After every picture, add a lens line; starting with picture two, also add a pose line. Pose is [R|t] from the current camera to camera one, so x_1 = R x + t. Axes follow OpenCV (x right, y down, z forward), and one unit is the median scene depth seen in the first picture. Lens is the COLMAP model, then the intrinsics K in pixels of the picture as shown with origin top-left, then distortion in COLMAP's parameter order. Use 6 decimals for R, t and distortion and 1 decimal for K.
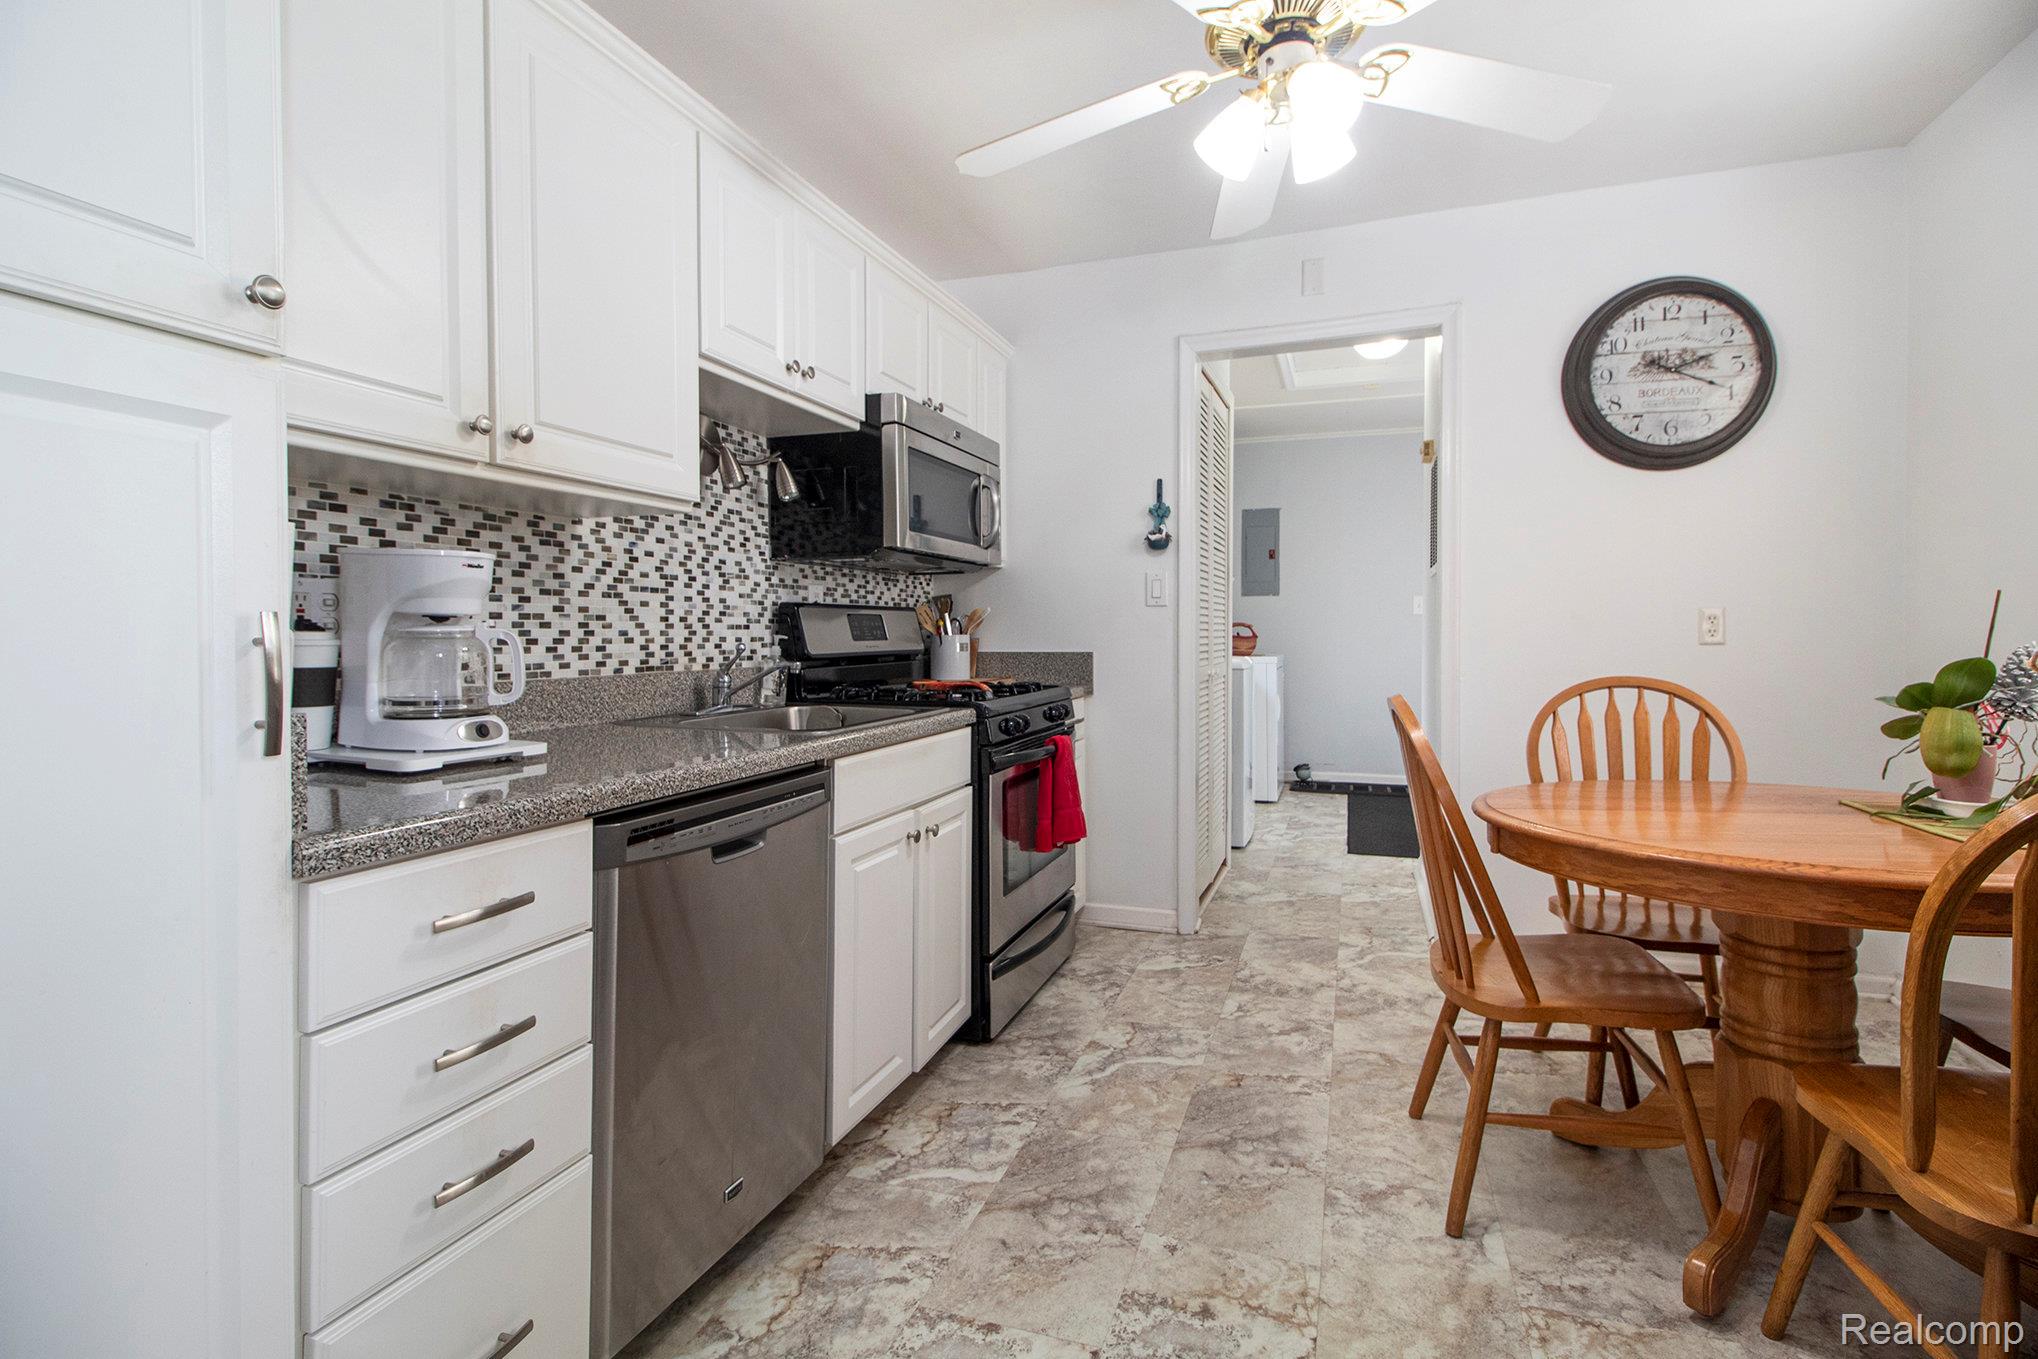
lens RADIAL K [[954.1, 0, 1021.3], [0, 954.1, 680.2], [0, 0, 1]] dist [0.001646, -0.000207]
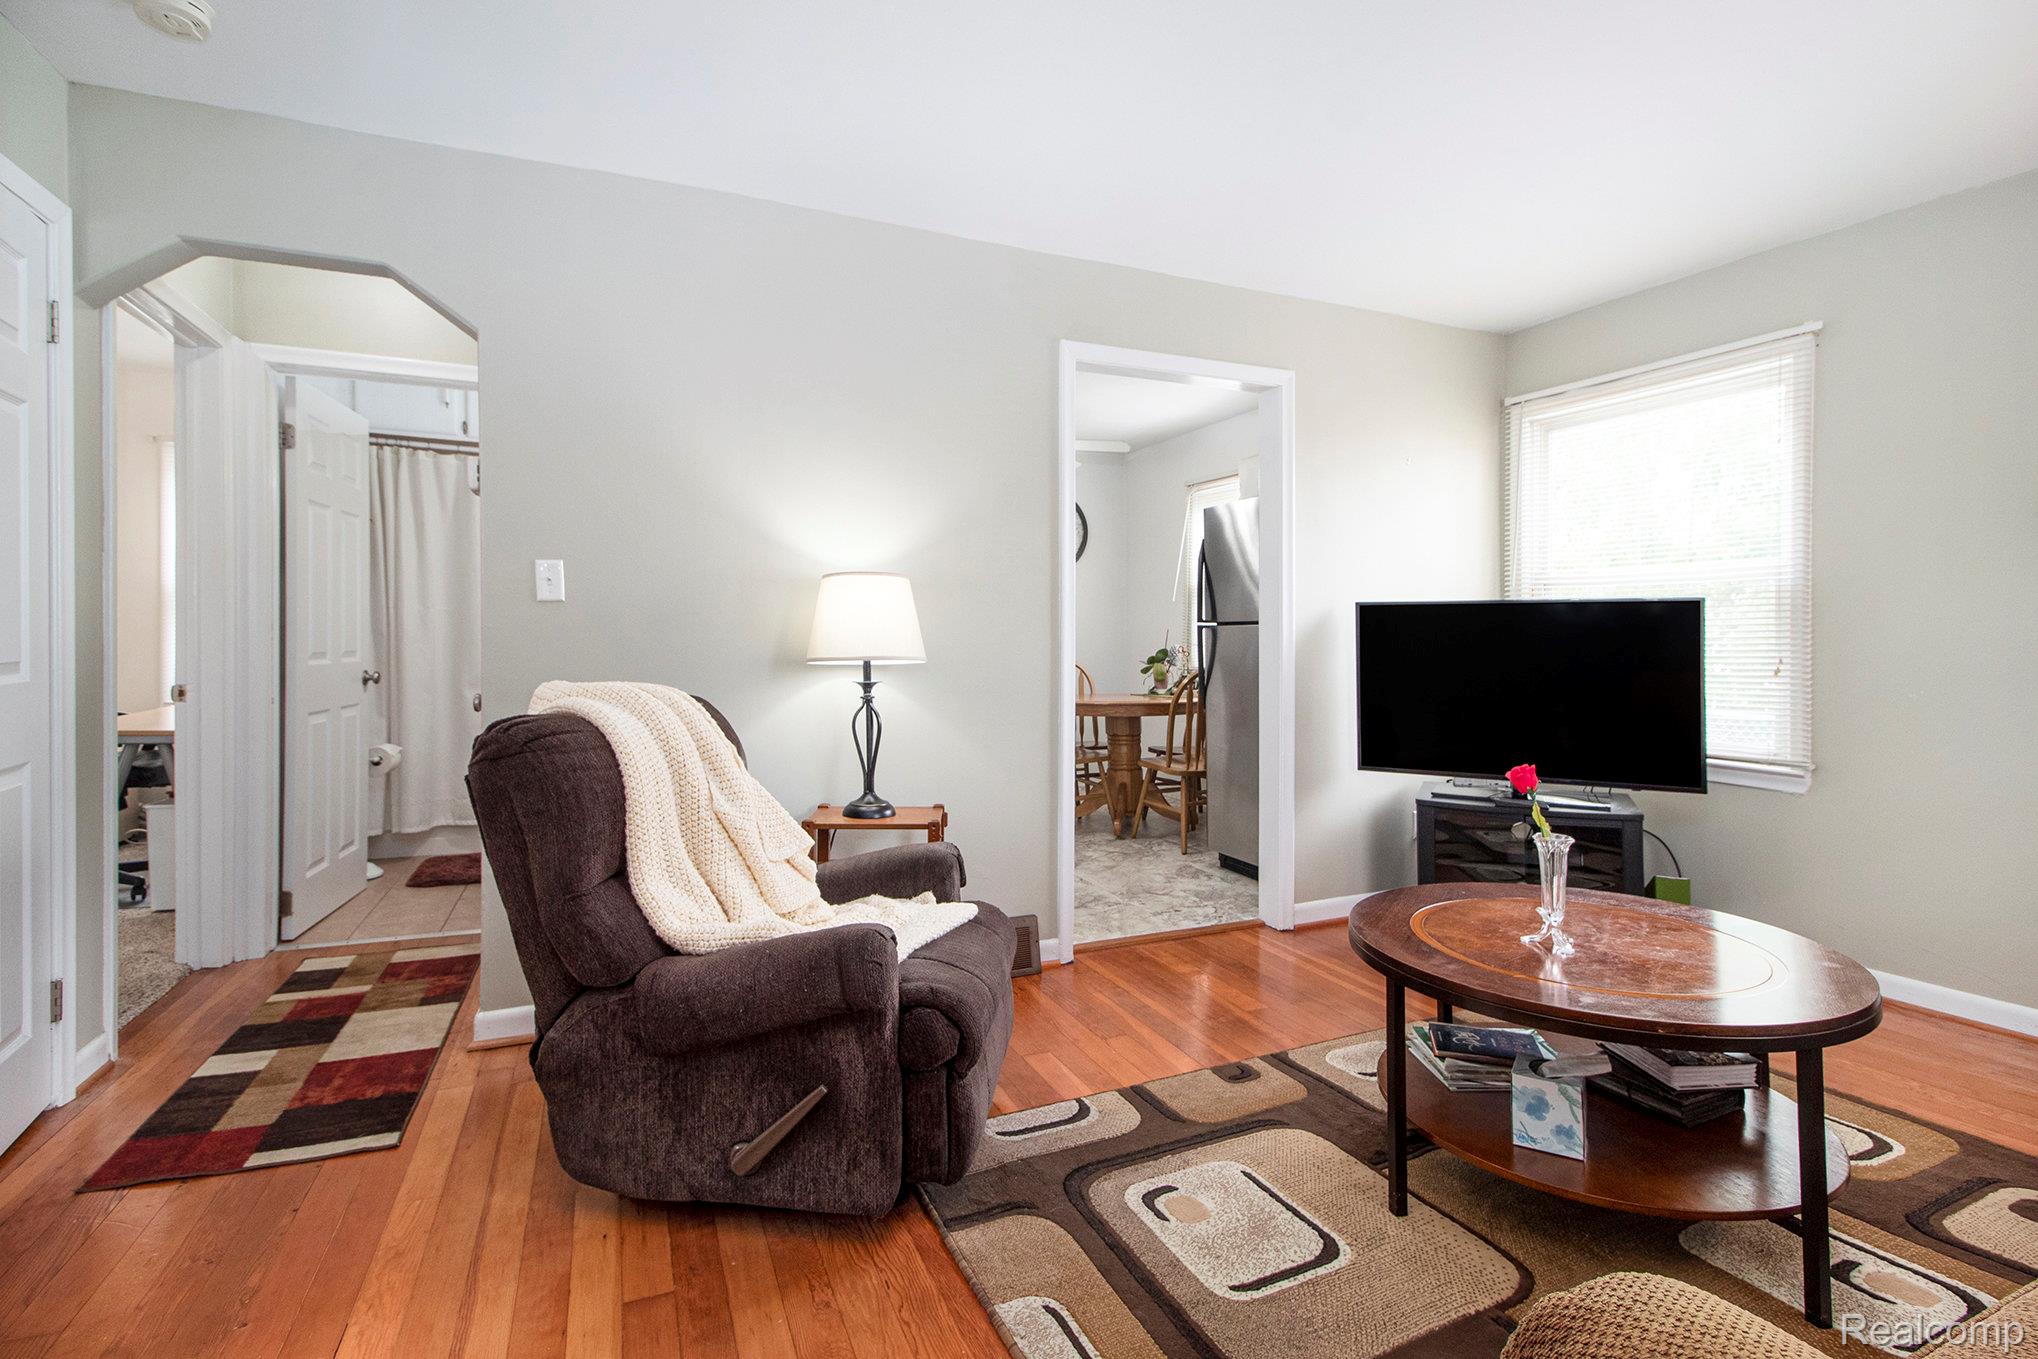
lens RADIAL K [[954.1, 0, 1019.7], [0, 954.1, 668.1], [0, 0, 1]] dist [0.001646, -0.000207]
pose [[0.723885, -0.007045, 0.689885, -1.746447], [0.003413, 0.999972, 0.006630, 0.022769], [-0.689912, -0.002445, 0.723889, -1.130652]]
